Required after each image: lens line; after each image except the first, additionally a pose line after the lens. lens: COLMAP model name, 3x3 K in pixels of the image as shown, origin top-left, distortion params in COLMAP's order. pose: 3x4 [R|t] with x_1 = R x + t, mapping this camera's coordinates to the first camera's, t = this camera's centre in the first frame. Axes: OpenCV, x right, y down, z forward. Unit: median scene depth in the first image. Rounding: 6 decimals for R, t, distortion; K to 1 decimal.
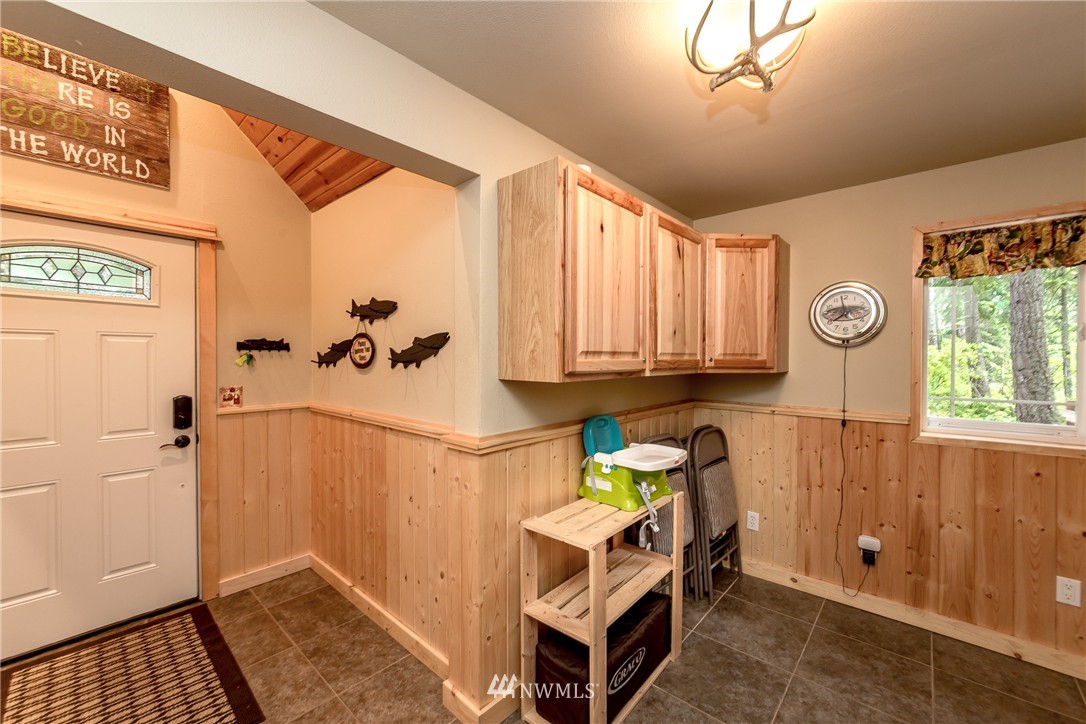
lens RADIAL K [[436.2, 0, 542.2], [0, 436.2, 360.6], [0, 0, 1]] dist [-0.001778, 0.000786]
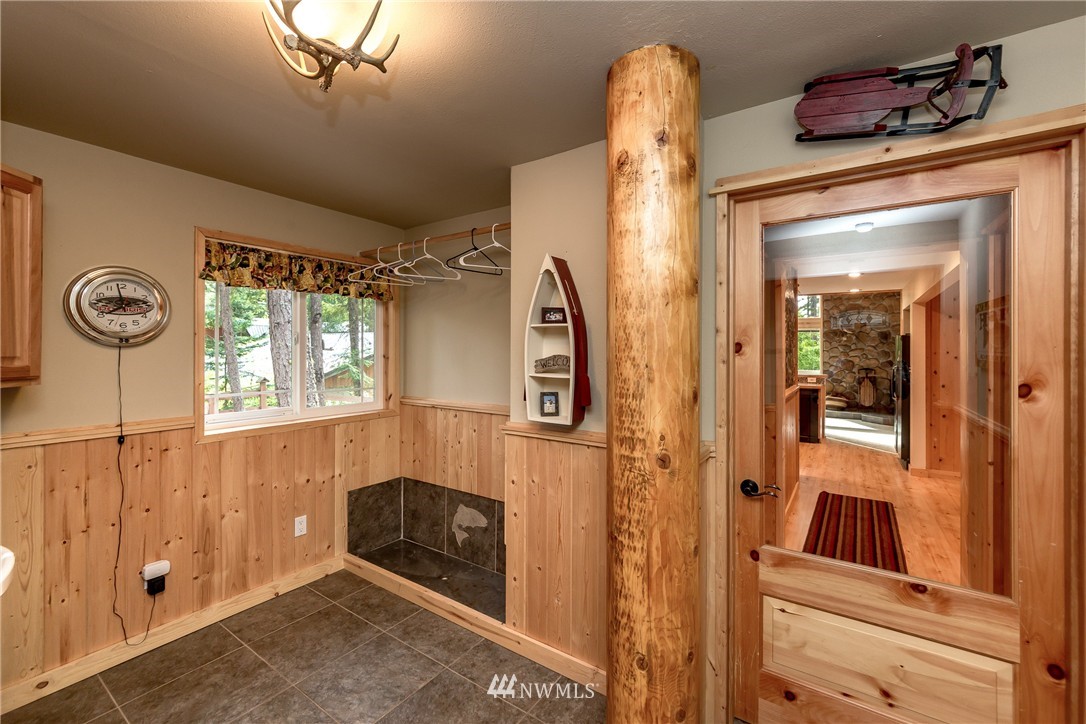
lens RADIAL K [[436.2, 0, 574.8], [0, 436.2, 348.5], [0, 0, 1]] dist [-0.001778, 0.000786]
pose [[-0.151407, 0.003926, 0.988464, -0.261160], [0.004813, 0.999983, -0.003235, -0.022619], [-0.988460, 0.004267, -0.151423, 0.305274]]
